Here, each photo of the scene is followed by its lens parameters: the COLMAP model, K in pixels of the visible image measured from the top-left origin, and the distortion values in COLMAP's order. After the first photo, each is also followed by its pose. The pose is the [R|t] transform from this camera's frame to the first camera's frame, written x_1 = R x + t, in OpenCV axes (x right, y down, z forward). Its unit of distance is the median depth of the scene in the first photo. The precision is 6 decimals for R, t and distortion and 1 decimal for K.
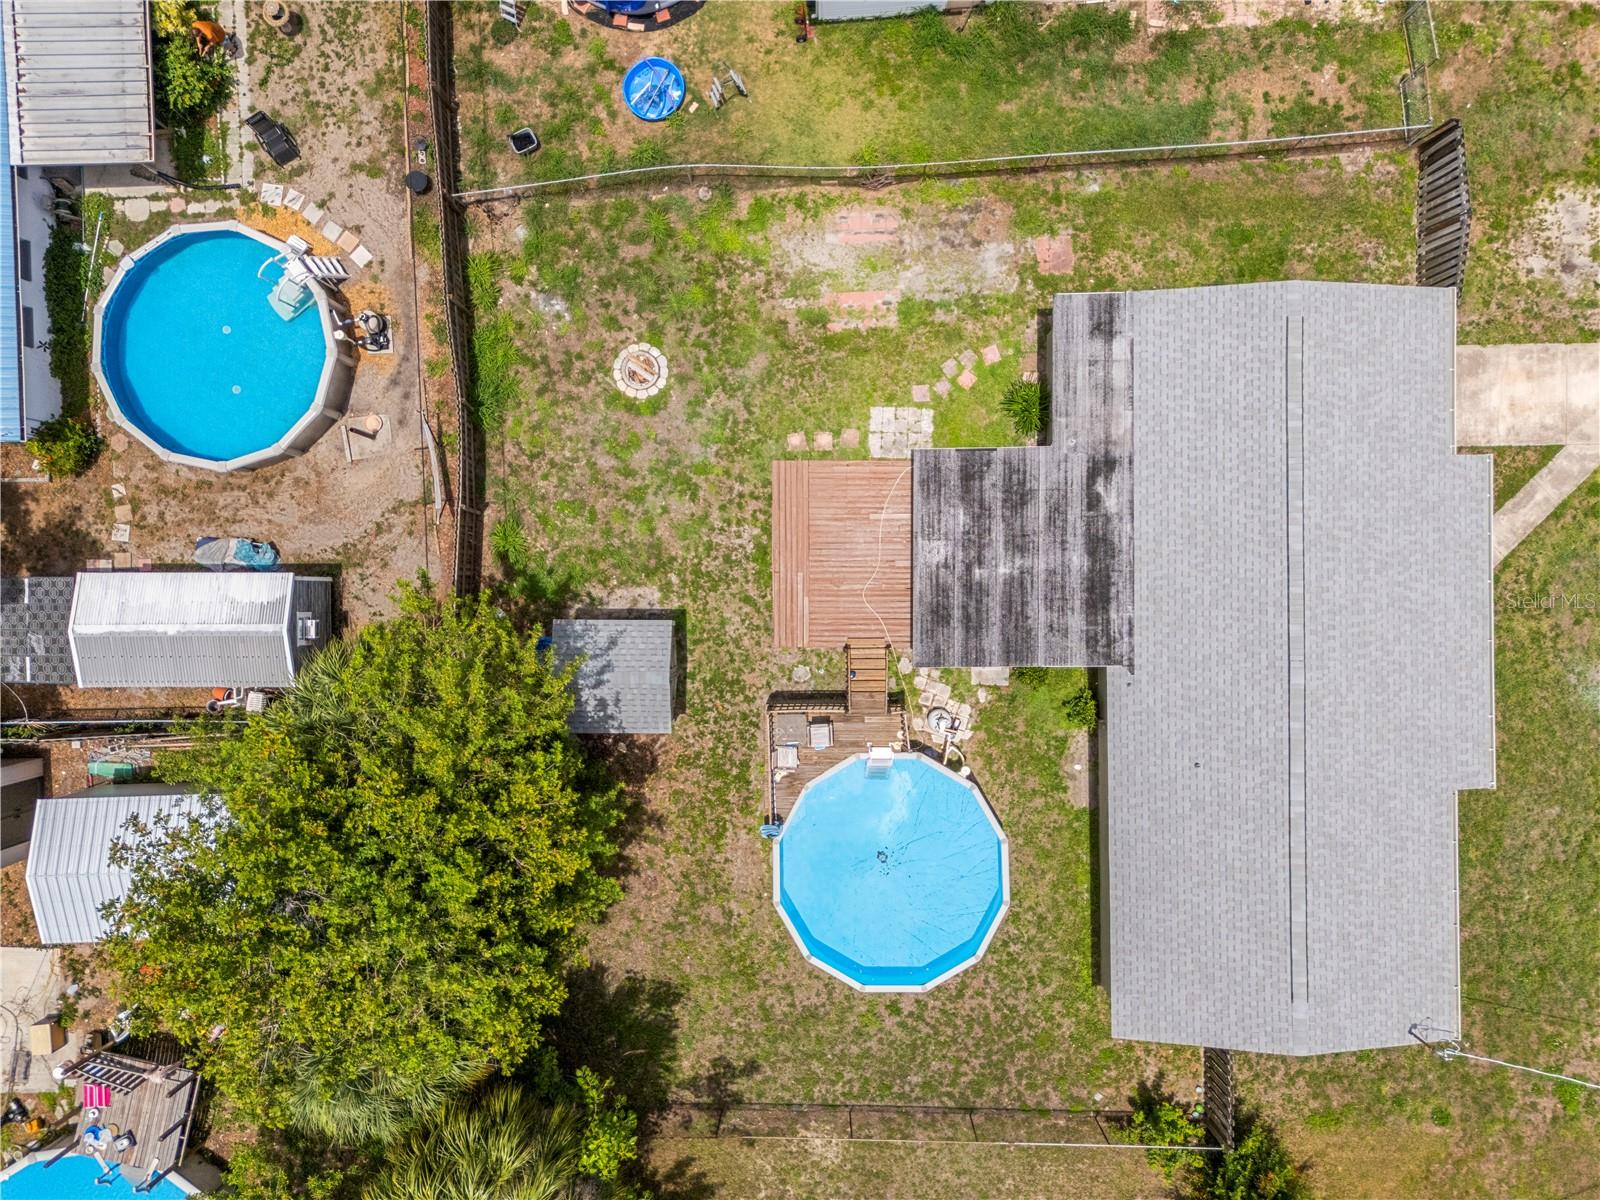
lens RADIAL K [[1171.9, 0, 799.0], [0, 1171.9, 605.4], [0, 0, 1]] dist [0.093279, -0.099293]
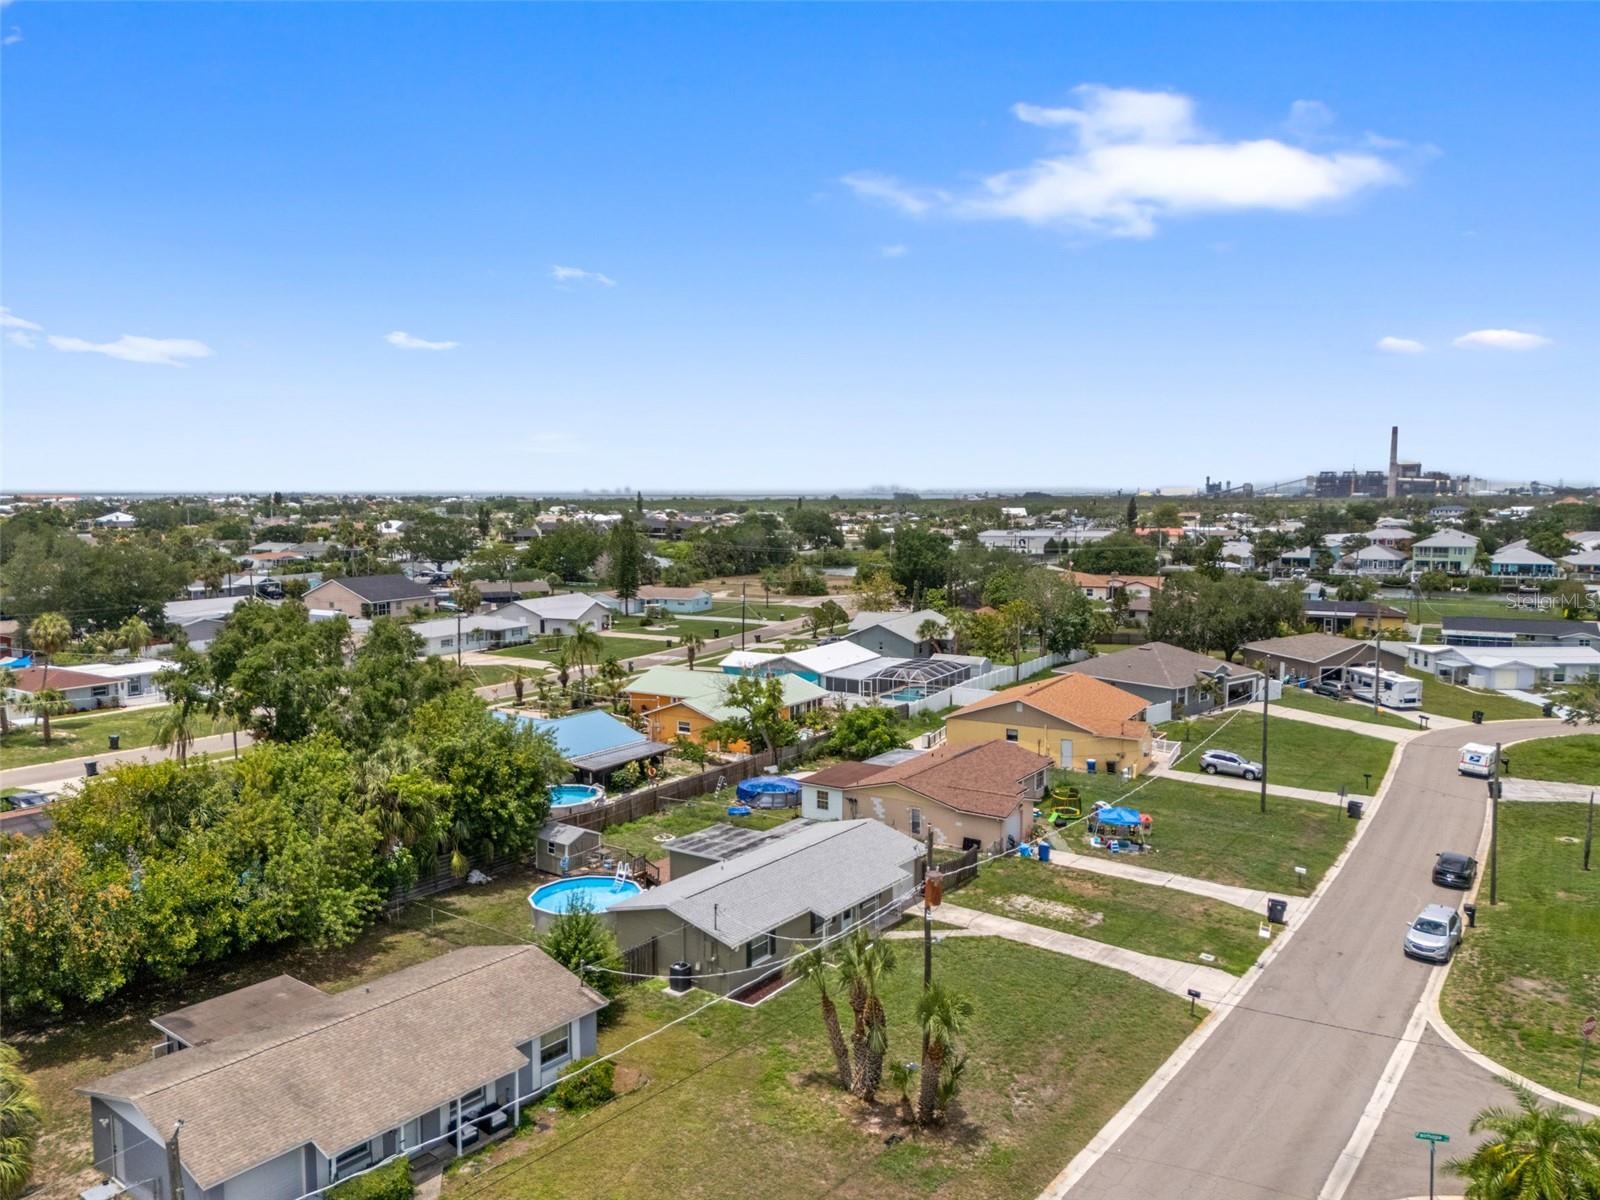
lens RADIAL K [[1171.9, 0, 799.0], [0, 1171.9, 605.4], [0, 0, 1]] dist [0.093279, -0.099293]
pose [[0.799775, 0.070516, -0.596144, 1.561464], [-0.600153, 0.071978, -0.796640, 1.597821], [-0.013267, 0.994910, 0.099886, 0.252379]]
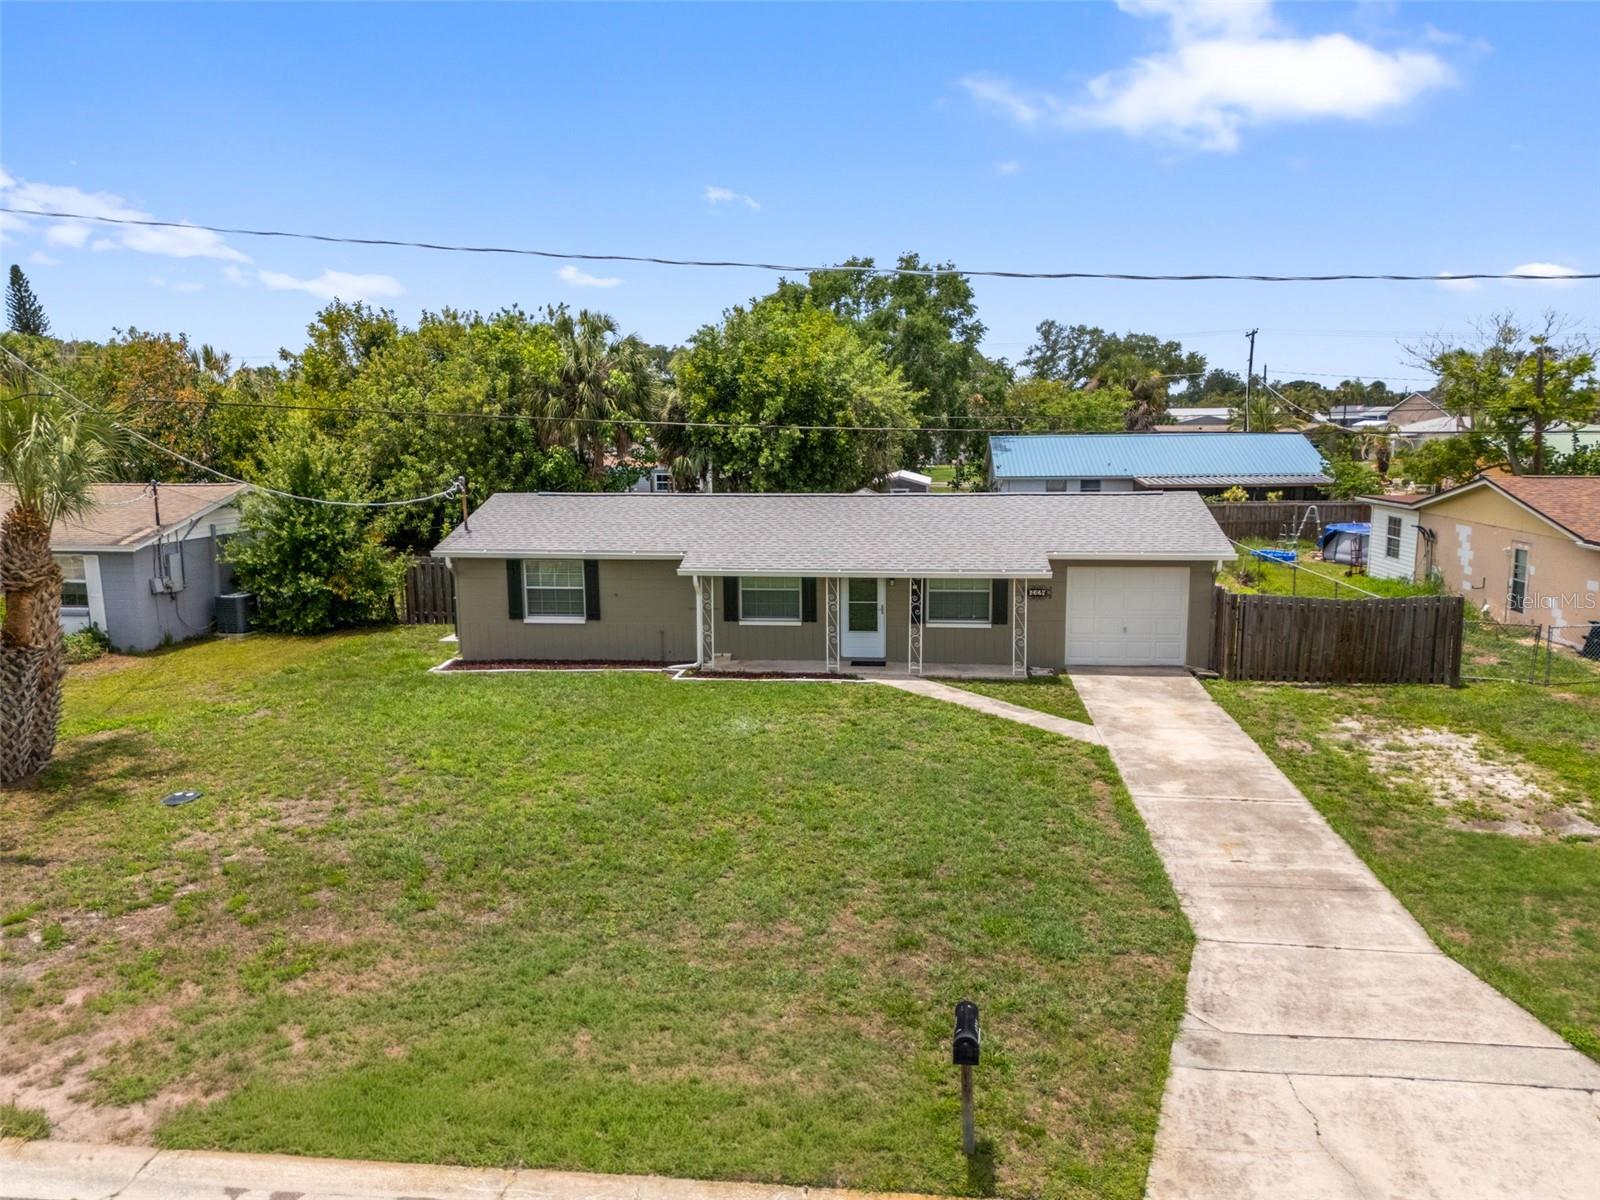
lens RADIAL K [[1171.9, 0, 799.0], [0, 1171.9, 605.4], [0, 0, 1]] dist [0.093279, -0.099293]
pose [[-0.119833, 0.176396, -0.976998, 1.328175], [-0.992788, -0.017863, 0.118545, -0.041371], [0.003459, 0.984157, 0.177265, 0.800060]]
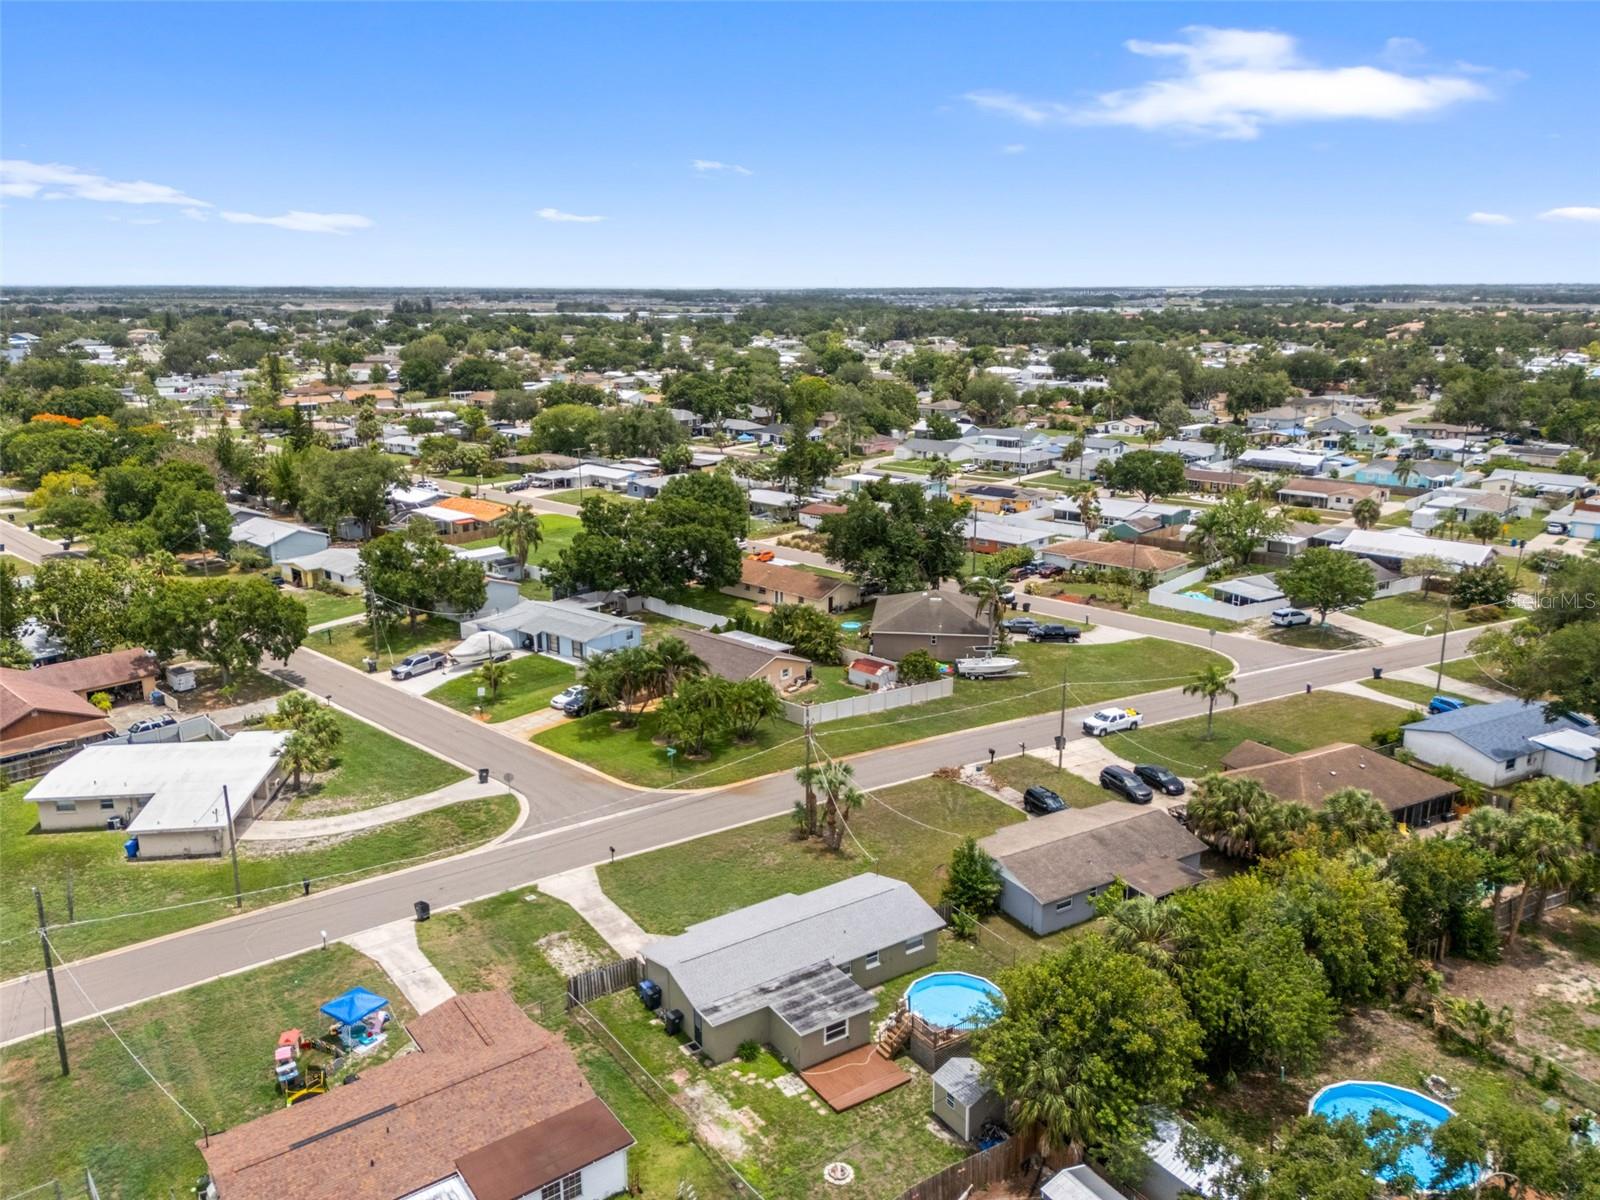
lens RADIAL K [[1187.9, 0, 797.1], [0, 1187.9, 605.2], [0, 0, 1]] dist [0.095202, -0.104374]
pose [[-0.545297, -0.198708, 0.814350, -1.456862], [0.838081, -0.148350, 0.524988, -1.111750], [0.016489, 0.968766, 0.247428, -0.324742]]
